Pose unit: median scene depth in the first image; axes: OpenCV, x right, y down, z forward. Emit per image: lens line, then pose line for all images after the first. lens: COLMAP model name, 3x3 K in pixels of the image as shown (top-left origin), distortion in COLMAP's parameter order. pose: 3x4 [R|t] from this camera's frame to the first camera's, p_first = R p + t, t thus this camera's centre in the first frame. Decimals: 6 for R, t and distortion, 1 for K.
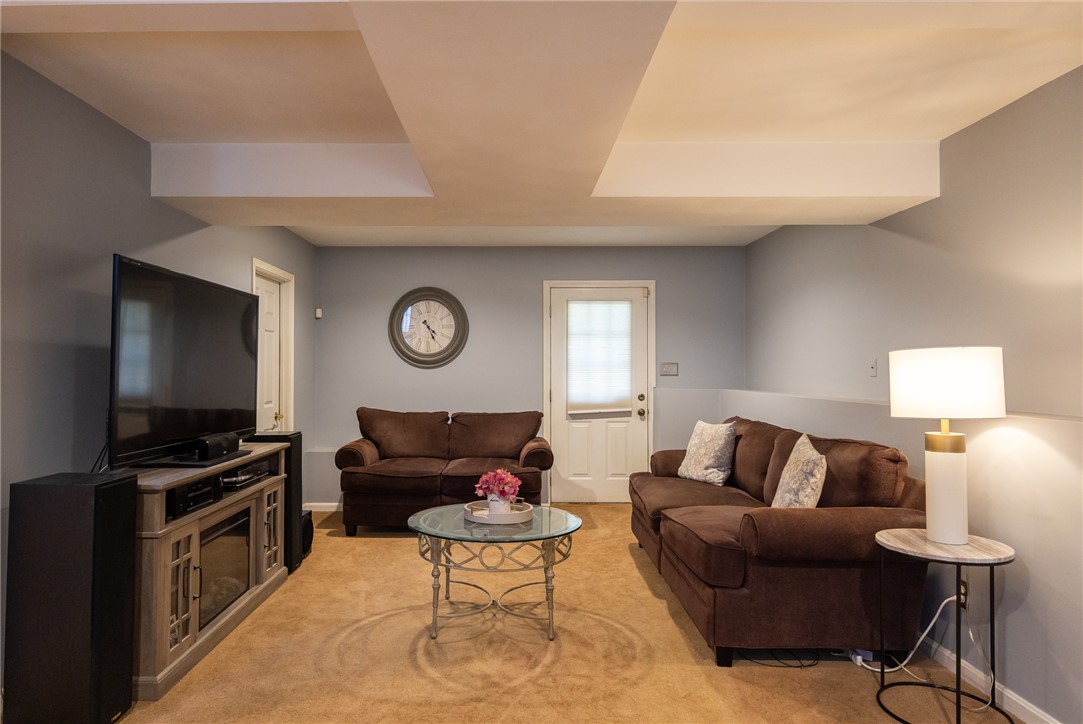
lens RADIAL K [[649.2, 0, 506.0], [0, 649.2, 360.7], [0, 0, 1]] dist [-0.001974, -0.002374]
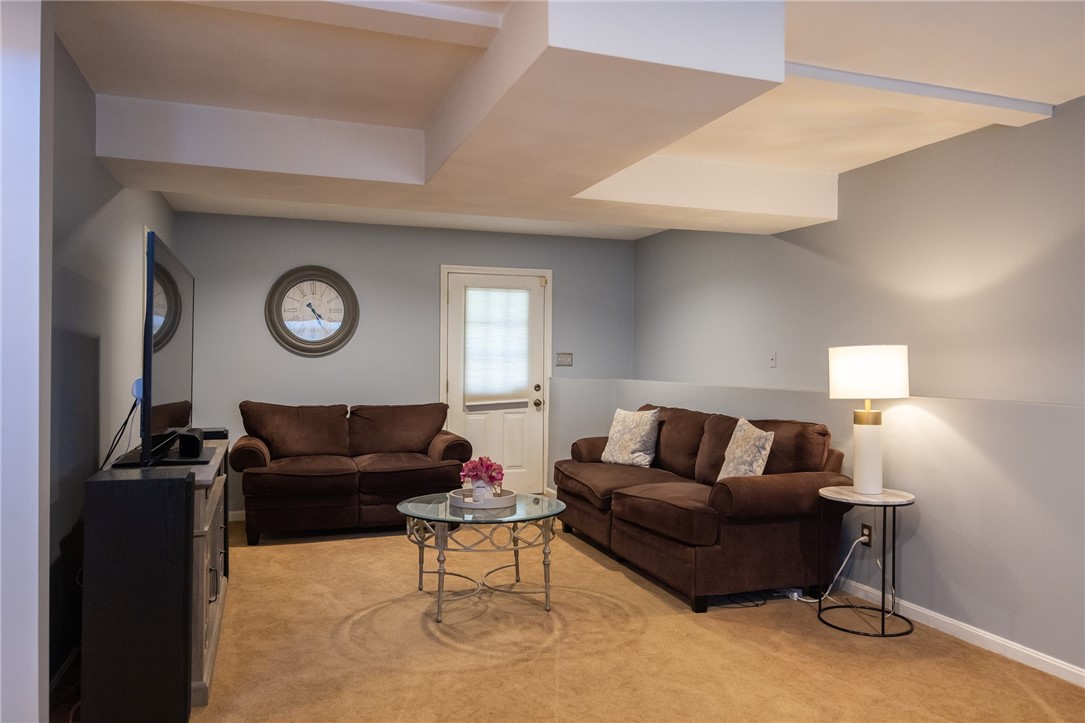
lens RADIAL K [[746.8, 0, 542.4], [0, 746.8, 365.1], [0, 0, 1]] dist [0.002547, 0.004730]
pose [[0.940386, 0.003549, 0.340090, -0.342629], [-0.011083, 0.999734, 0.020214, -0.002252], [-0.339928, -0.022778, 0.940176, -0.145337]]
